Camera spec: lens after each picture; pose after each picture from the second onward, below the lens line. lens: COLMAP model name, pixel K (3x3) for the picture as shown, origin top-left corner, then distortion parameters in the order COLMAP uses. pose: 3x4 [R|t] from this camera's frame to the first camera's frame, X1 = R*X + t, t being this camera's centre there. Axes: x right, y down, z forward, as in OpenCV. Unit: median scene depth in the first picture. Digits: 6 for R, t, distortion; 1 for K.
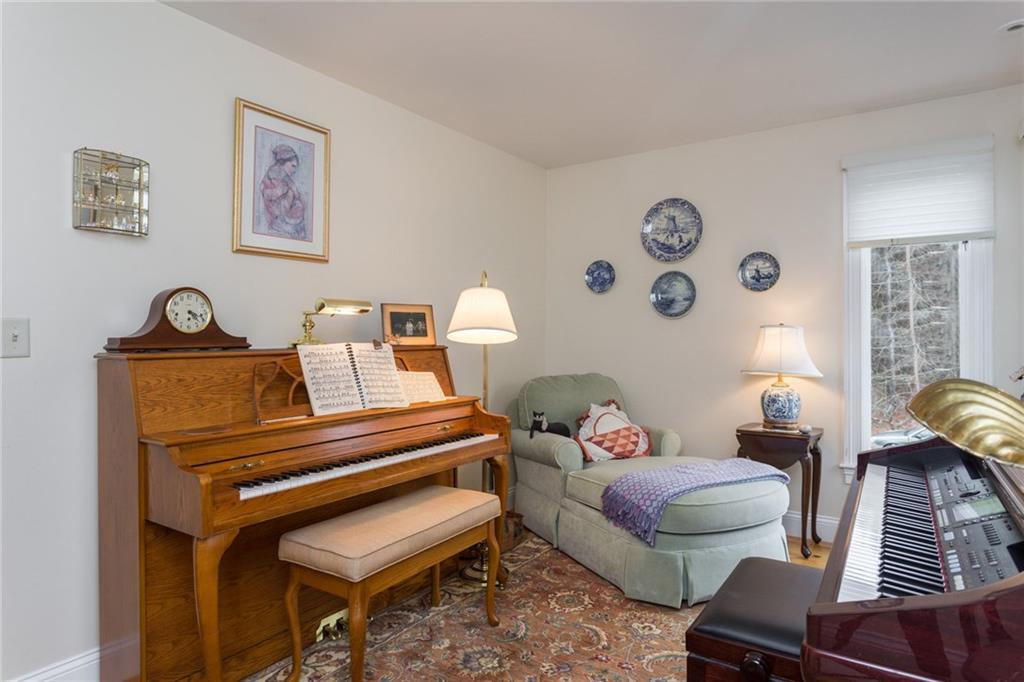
lens RADIAL K [[603.4, 0, 512.1], [0, 603.4, 328.3], [0, 0, 1]] dist [0.001167, 0.000792]
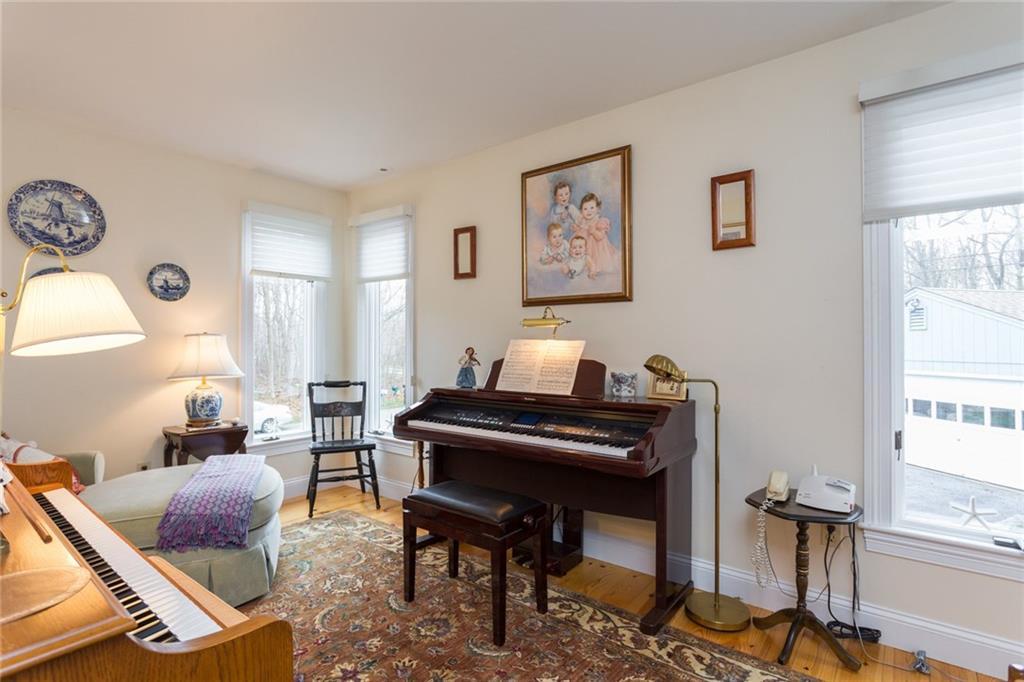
lens RADIAL K [[488.4, 0, 512.0], [0, 488.4, 341.0], [0, 0, 1]] dist [0.000703, 0.000216]
pose [[0.100305, 0.002813, 0.994953, -0.371061], [-0.004038, 0.999989, -0.002420, 0.007770], [-0.994949, -0.003775, 0.100315, 0.319181]]
